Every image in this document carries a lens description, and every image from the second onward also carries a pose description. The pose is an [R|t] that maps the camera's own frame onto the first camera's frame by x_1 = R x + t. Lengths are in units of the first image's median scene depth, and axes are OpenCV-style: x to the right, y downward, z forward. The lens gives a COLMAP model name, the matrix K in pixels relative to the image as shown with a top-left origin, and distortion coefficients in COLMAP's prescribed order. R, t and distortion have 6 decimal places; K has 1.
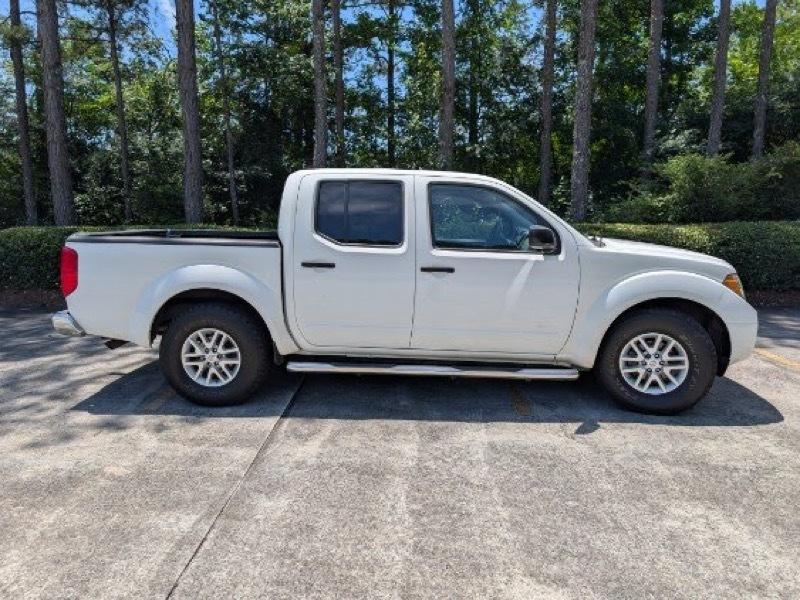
lens RADIAL K [[579.5, 0, 395.1], [0, 579.5, 298.9], [0, 0, 1]] dist [0.020948, -0.020021]
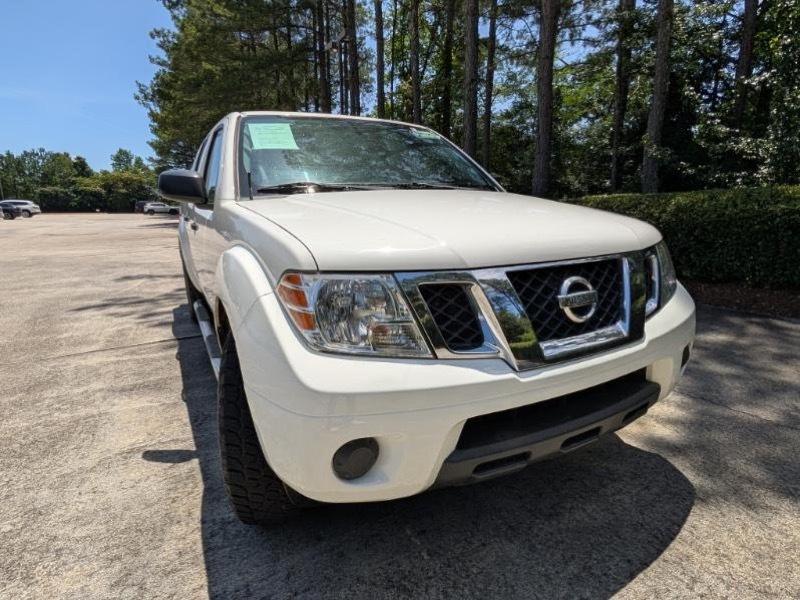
lens RADIAL K [[437.5, 0, 402.6], [0, 437.5, 303.0], [0, 0, 1]] dist [0.000546, -0.000559]
pose [[0.534878, 0.184819, -0.824468, 0.844165], [-0.106434, 0.982749, 0.151250, -0.071225], [0.838199, 0.006851, 0.545322, 0.891465]]
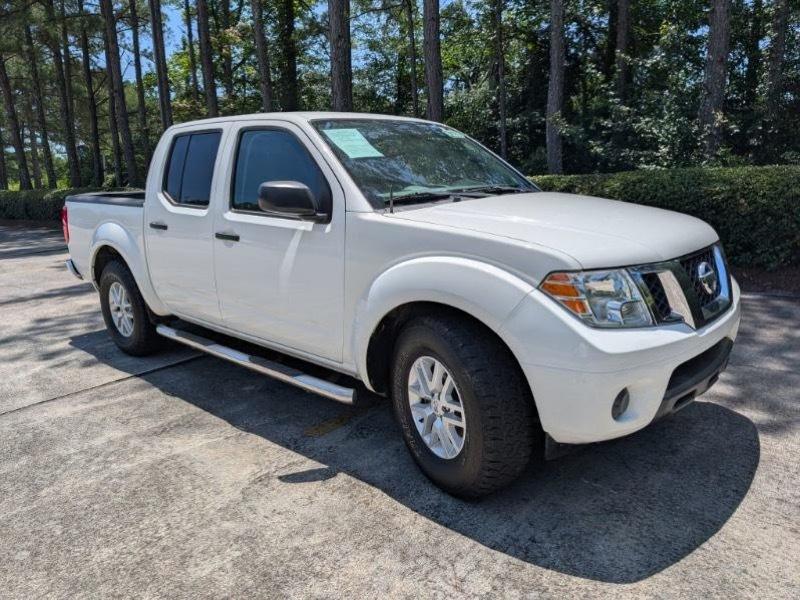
lens RADIAL K [[579.5, 0, 390.9], [0, 579.5, 295.5], [0, 0, 1]] dist [0.020948, -0.020021]
pose [[0.771476, 0.106134, -0.627344, 0.772991], [-0.056443, 0.993518, 0.098674, -0.061970], [0.633750, -0.040715, 0.772465, 0.503217]]
